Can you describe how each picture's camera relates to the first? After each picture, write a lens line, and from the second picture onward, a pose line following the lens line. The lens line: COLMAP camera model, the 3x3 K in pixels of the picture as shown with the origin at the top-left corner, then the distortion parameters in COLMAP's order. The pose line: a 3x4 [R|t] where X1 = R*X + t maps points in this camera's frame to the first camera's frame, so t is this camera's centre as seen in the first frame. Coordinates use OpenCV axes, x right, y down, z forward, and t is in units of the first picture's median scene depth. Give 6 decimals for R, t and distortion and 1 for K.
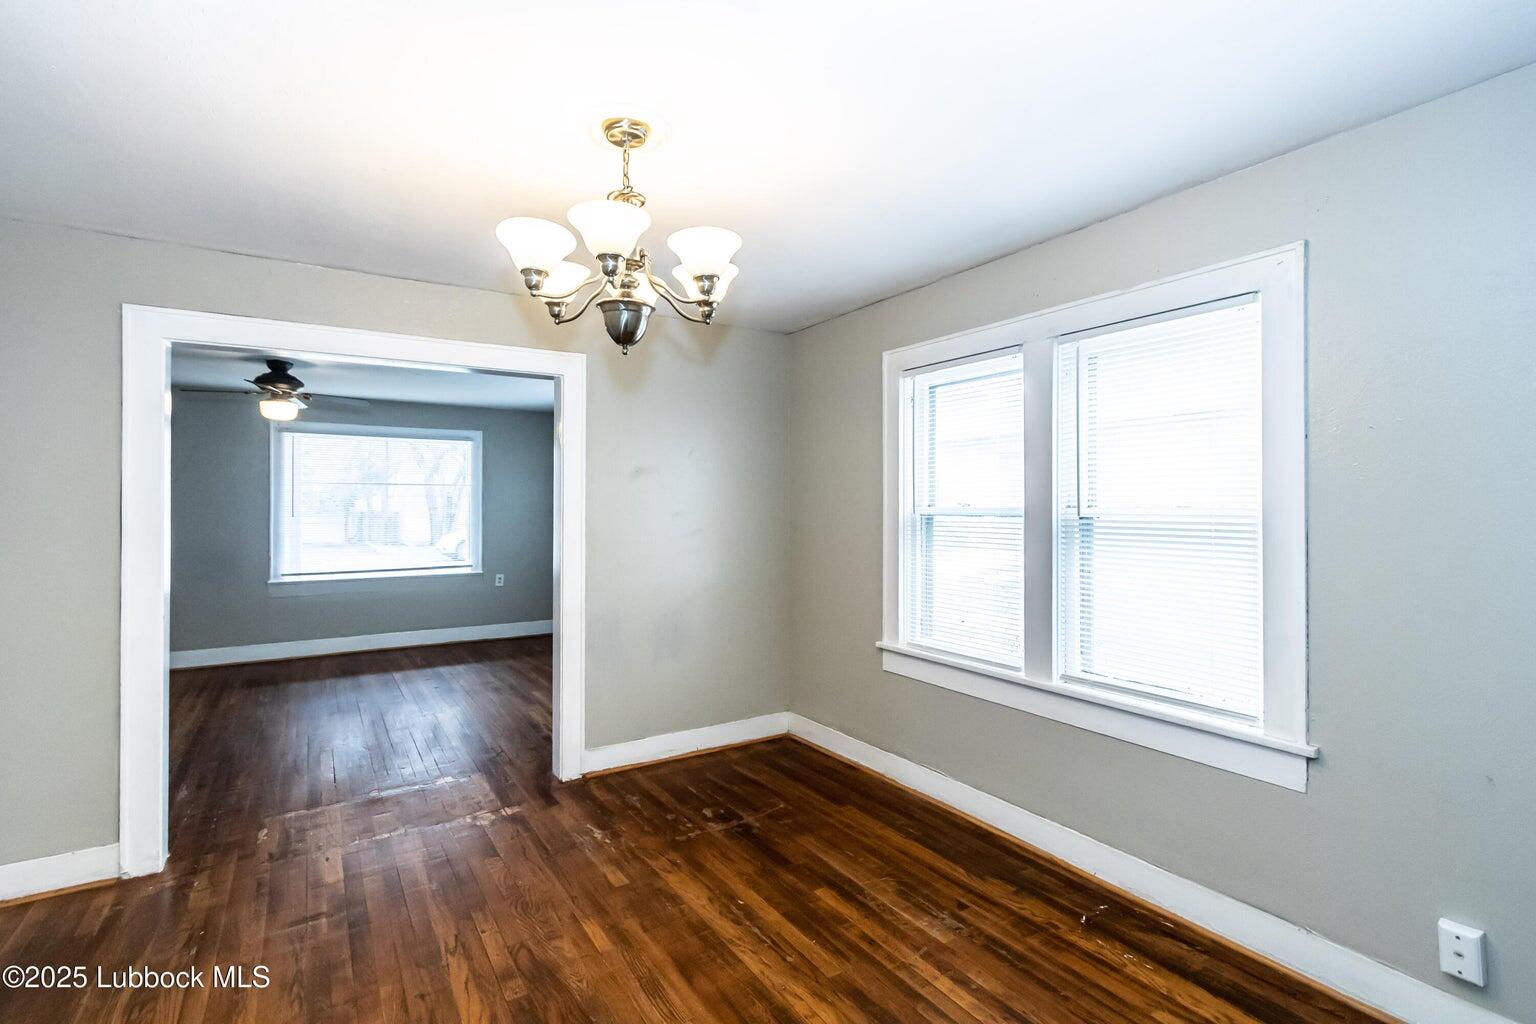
lens RADIAL K [[709.1, 0, 757.0], [0, 709.1, 506.9], [0, 0, 1]] dist [0.001512, -0.000654]
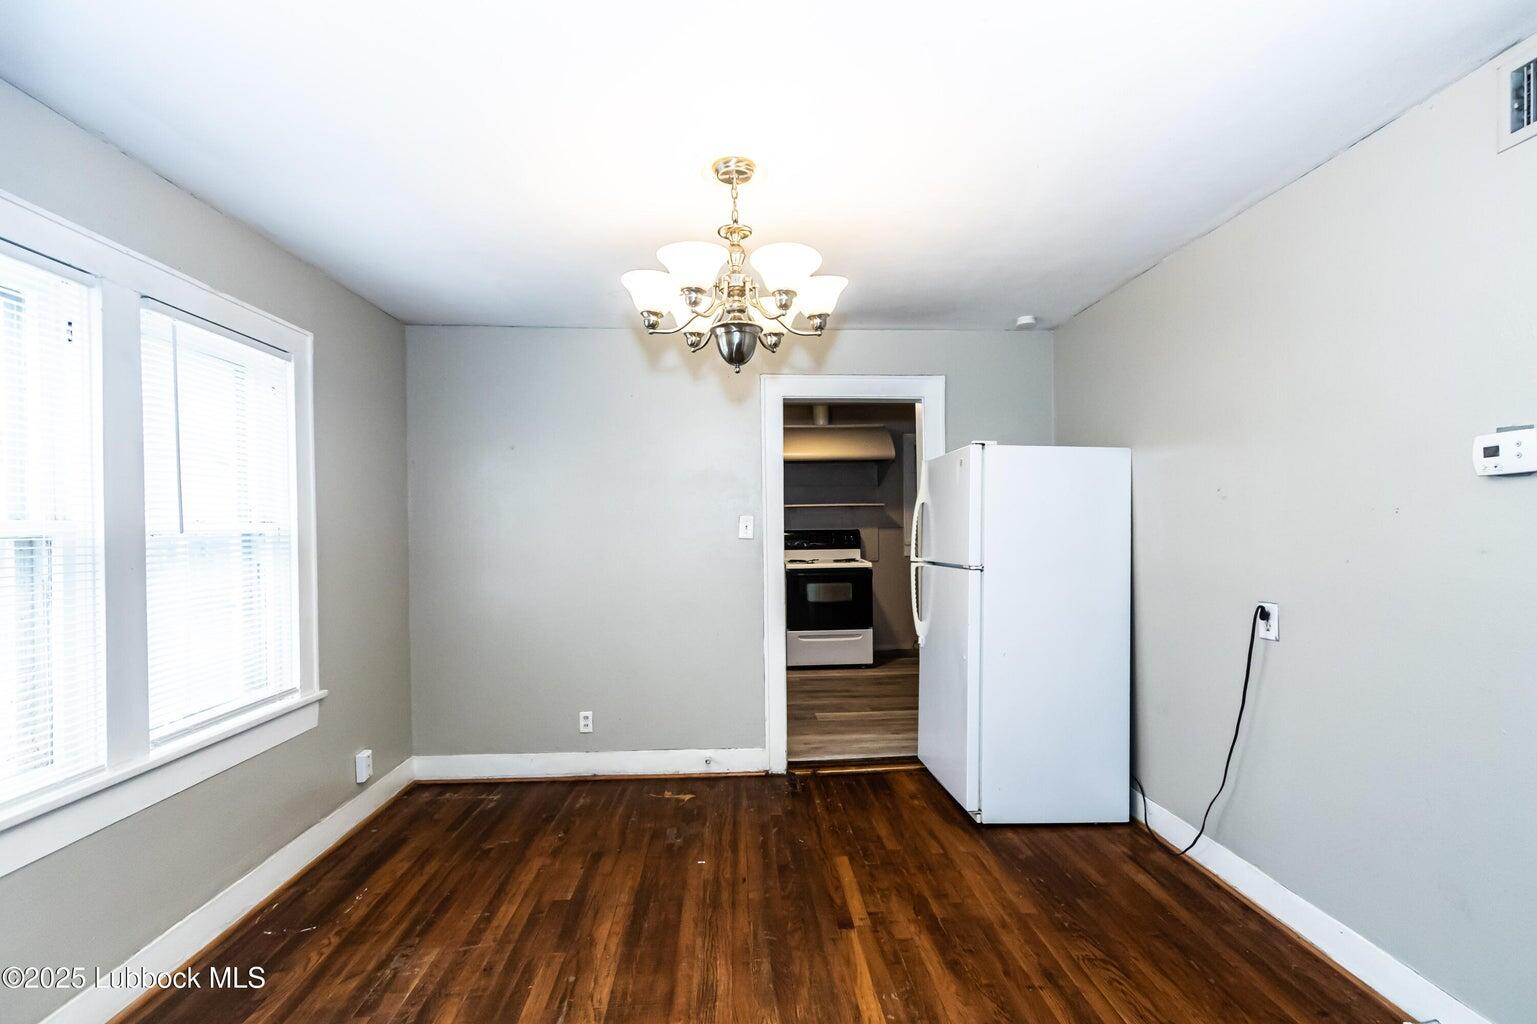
lens RADIAL K [[690.9, 0, 772.4], [0, 690.9, 519.4], [0, 0, 1]] dist [0.004237, -0.000079]
pose [[-0.878523, 0.015946, 0.477434, -0.638393], [0.012127, 0.999865, -0.011080, 0.015047], [-0.477546, -0.003945, -0.878598, 1.642719]]
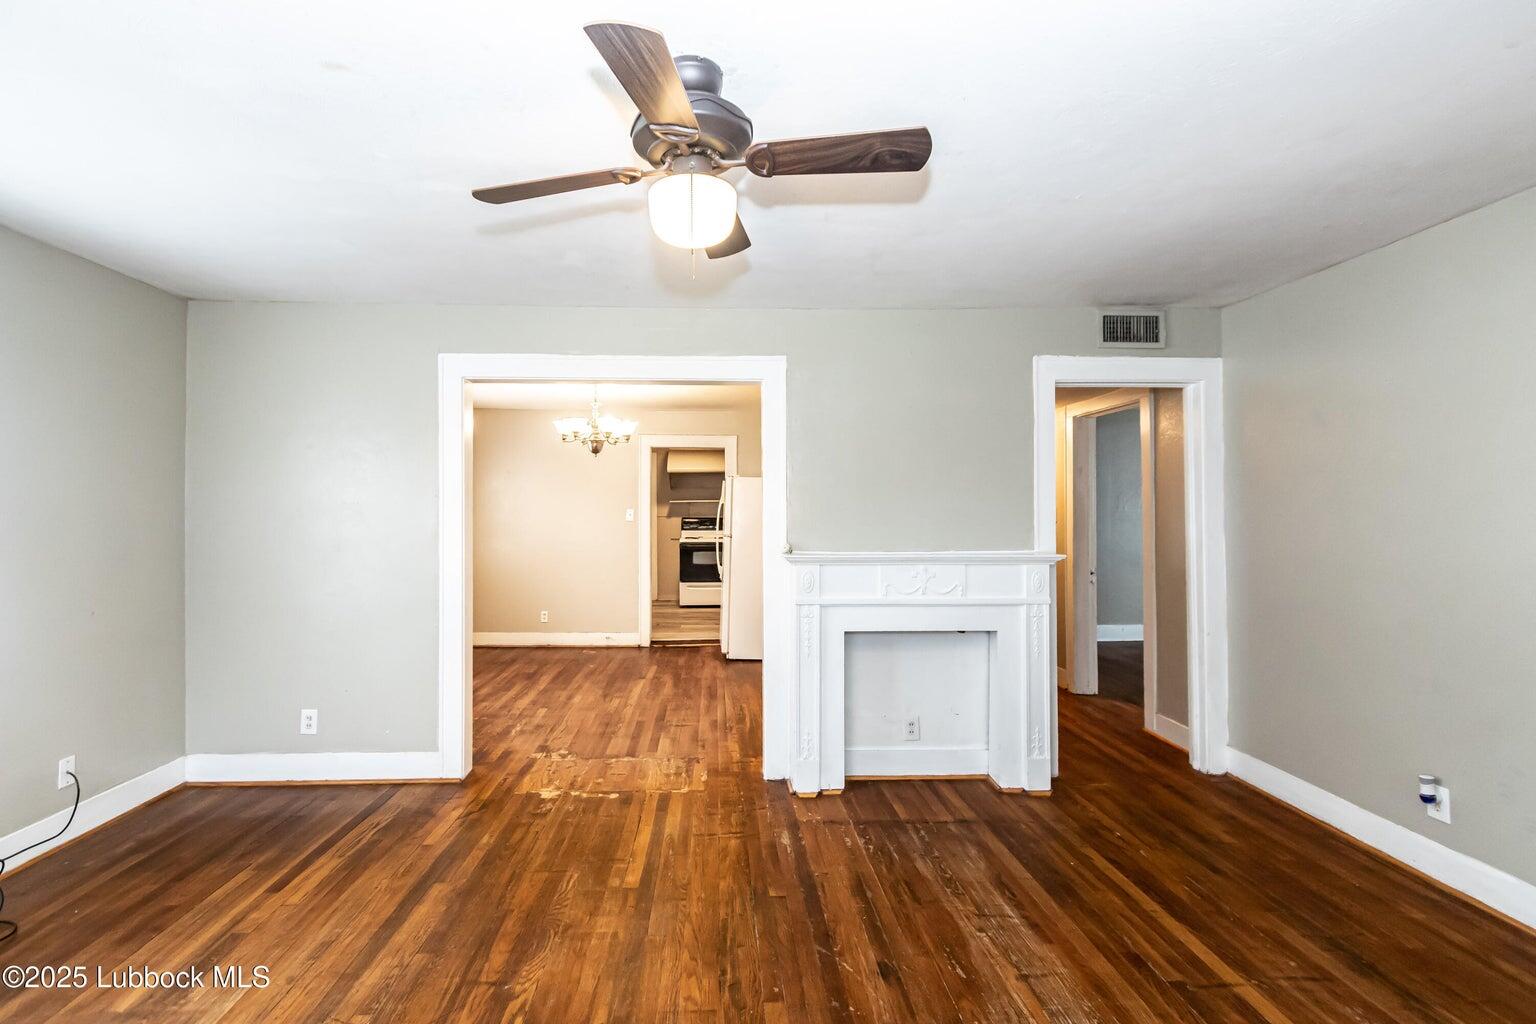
lens RADIAL K [[709.1, 0, 757.0], [0, 709.1, 506.9], [0, 0, 1]] dist [0.001512, -0.000654]
pose [[-0.874539, 0.004986, 0.484929, -1.867190], [-0.001183, 0.999922, -0.012415, 0.011867], [-0.484954, -0.011431, -0.874465, 2.764293]]
